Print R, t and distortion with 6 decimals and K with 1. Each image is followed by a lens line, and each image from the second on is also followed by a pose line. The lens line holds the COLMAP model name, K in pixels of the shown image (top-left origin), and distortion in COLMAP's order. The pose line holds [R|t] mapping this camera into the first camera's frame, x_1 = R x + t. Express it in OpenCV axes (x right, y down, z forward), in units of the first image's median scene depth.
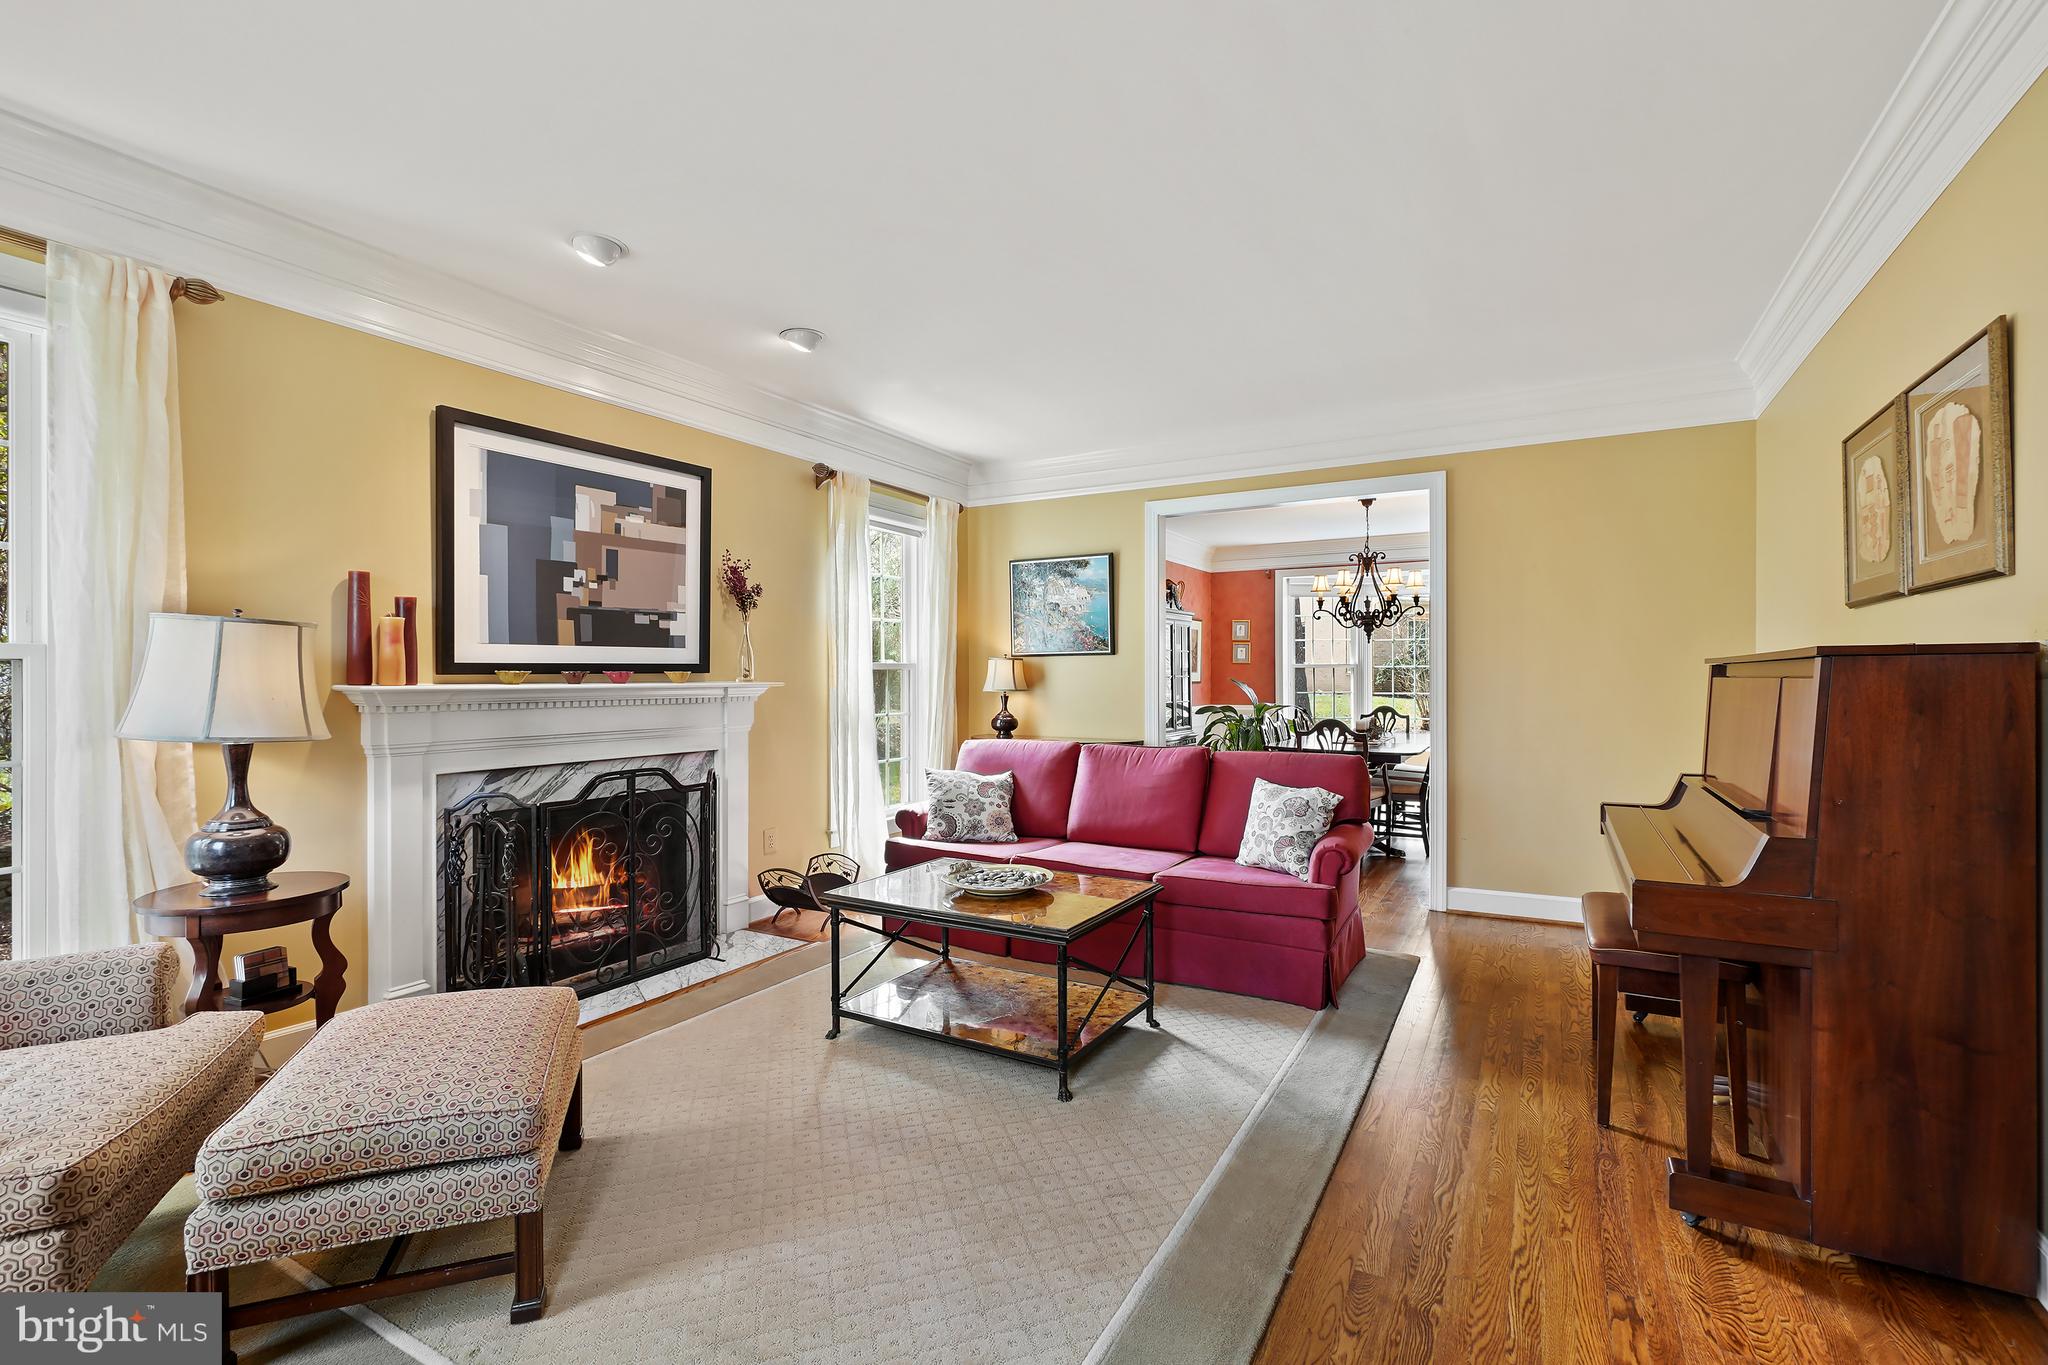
lens RADIAL K [[893.8, 0, 1020.7], [0, 893.8, 672.2], [0, 0, 1]] dist [-0.001637, -0.000098]
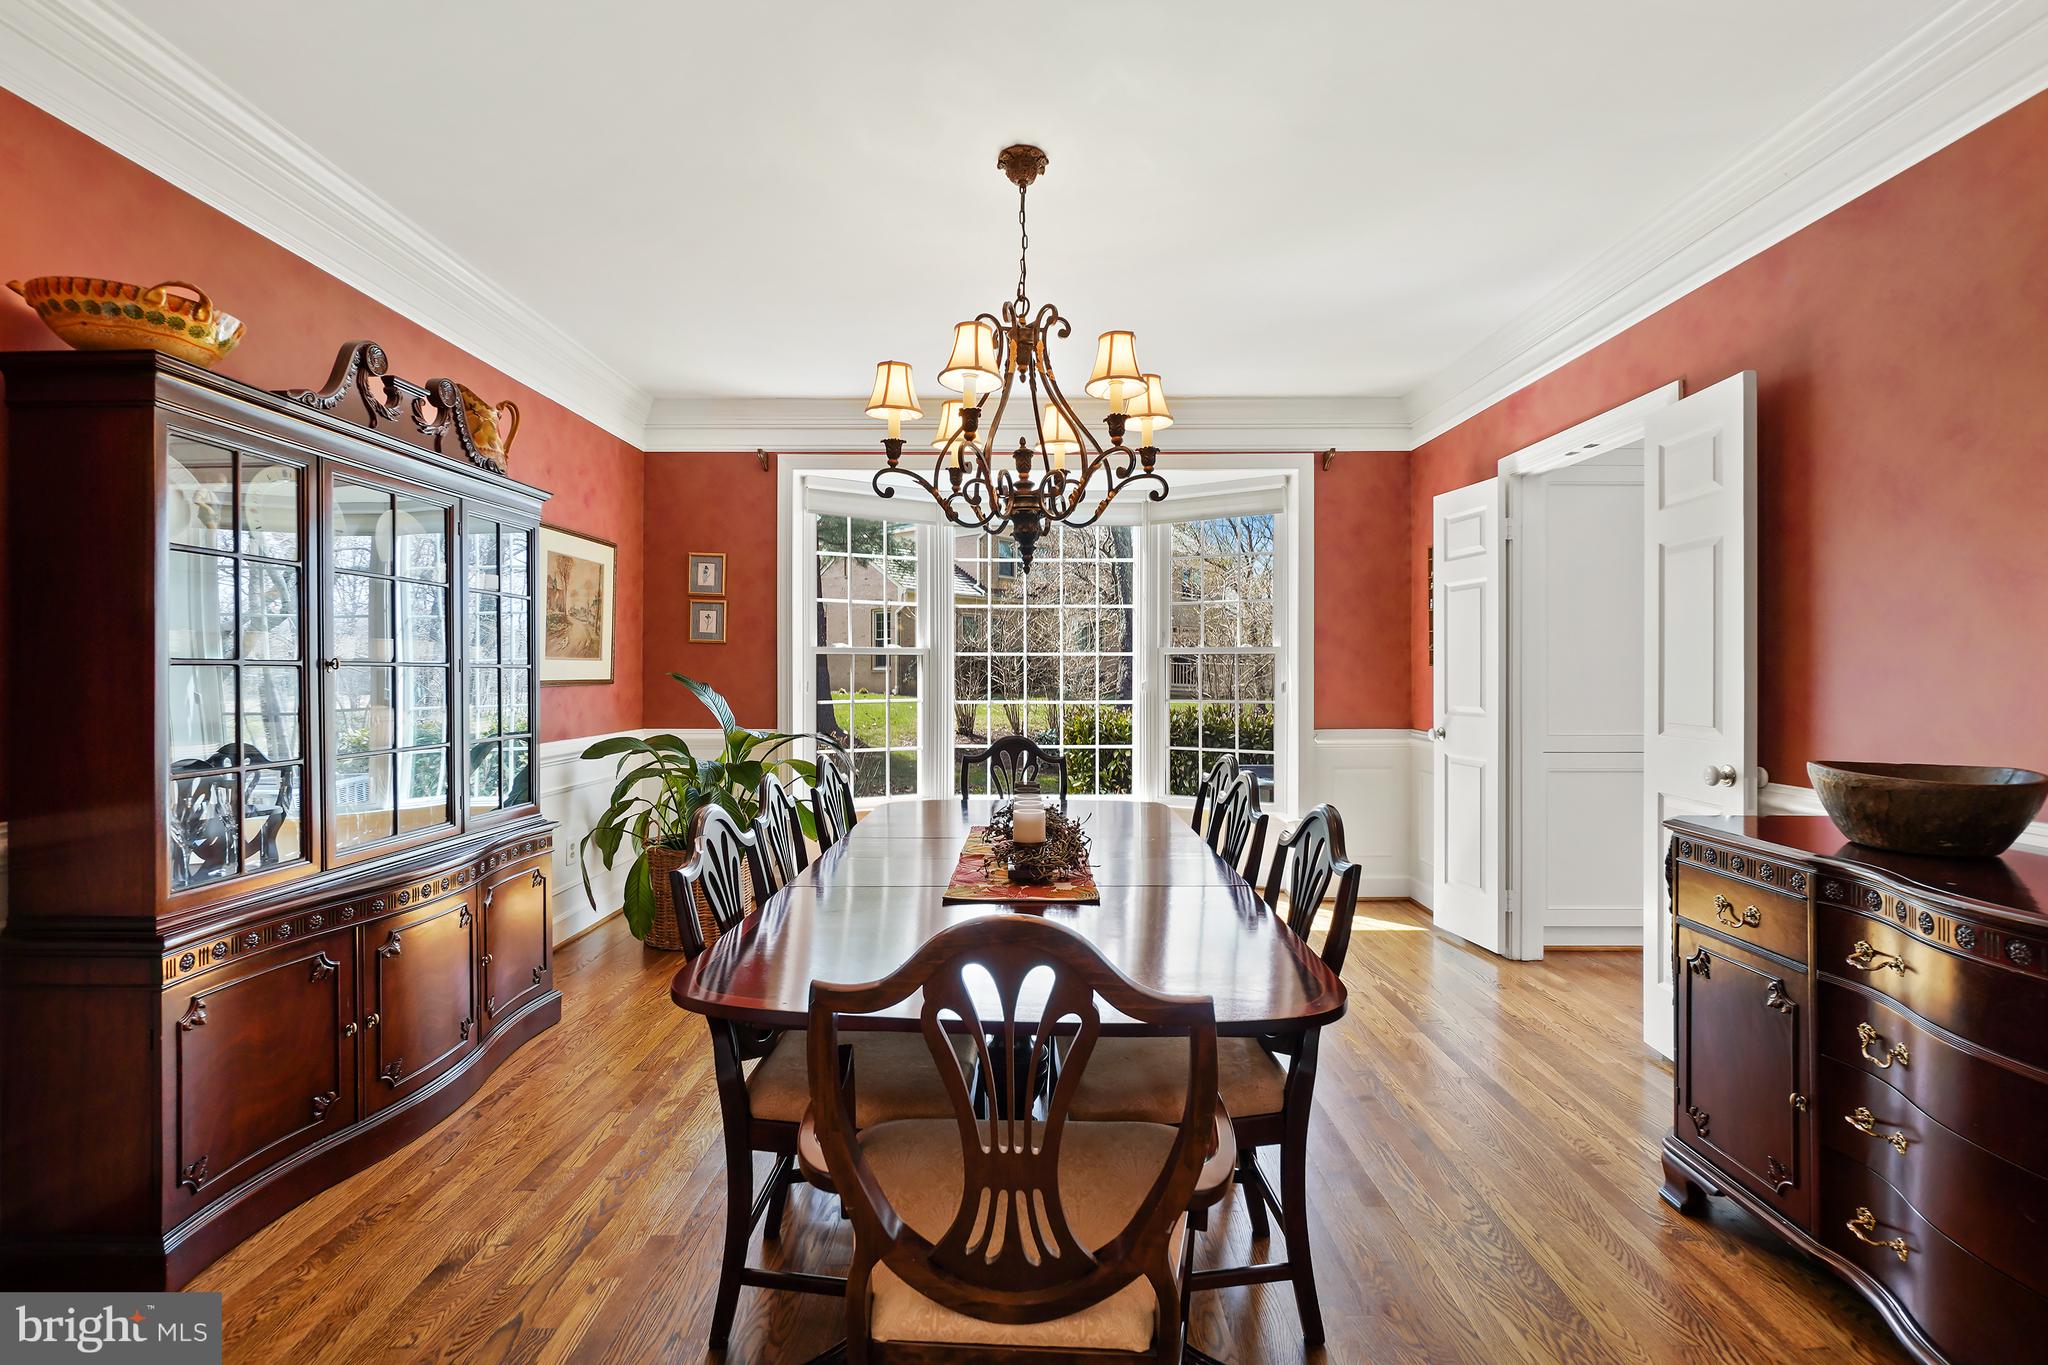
lens RADIAL K [[893.8, 0, 1020.3], [0, 893.8, 674.8], [0, 0, 1]] dist [-0.001637, -0.000098]
pose [[0.866366, -0.000808, 0.499410, 0.164094], [-0.005642, 0.999919, 0.011406, 0.001627], [-0.499378, -0.012699, 0.866291, 0.535298]]
